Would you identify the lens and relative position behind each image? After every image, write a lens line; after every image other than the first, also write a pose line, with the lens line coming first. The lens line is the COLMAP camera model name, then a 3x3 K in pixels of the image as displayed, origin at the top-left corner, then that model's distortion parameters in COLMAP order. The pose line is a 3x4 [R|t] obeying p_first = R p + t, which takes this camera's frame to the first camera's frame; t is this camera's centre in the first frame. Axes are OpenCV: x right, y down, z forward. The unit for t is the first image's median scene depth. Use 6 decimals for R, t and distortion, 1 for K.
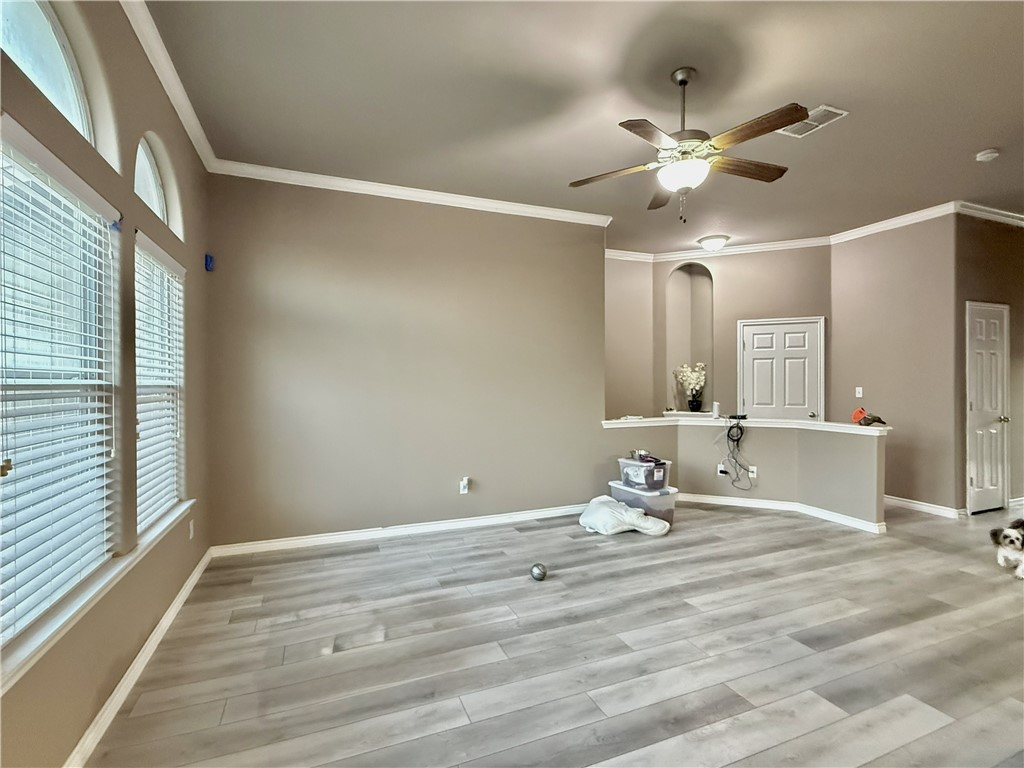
lens RADIAL K [[475.7, 0, 509.8], [0, 475.7, 384.3], [0, 0, 1]] dist [0.003590, 0.000348]
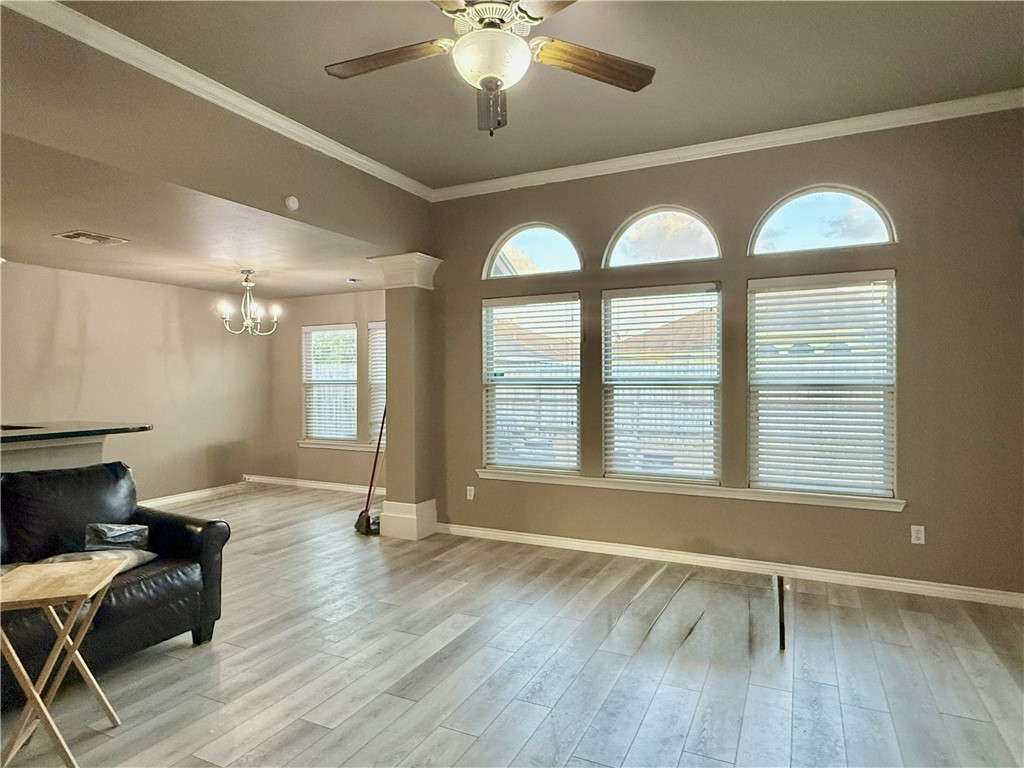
lens RADIAL K [[592.3, 0, 512.9], [0, 592.3, 379.2], [0, 0, 1]] dist [-0.004999, -0.000767]
pose [[-0.743185, 0.000501, -0.669086, 0.974555], [-0.000865, 0.999998, 0.001710, -0.012158], [0.669085, 0.001849, -0.743183, 1.785035]]
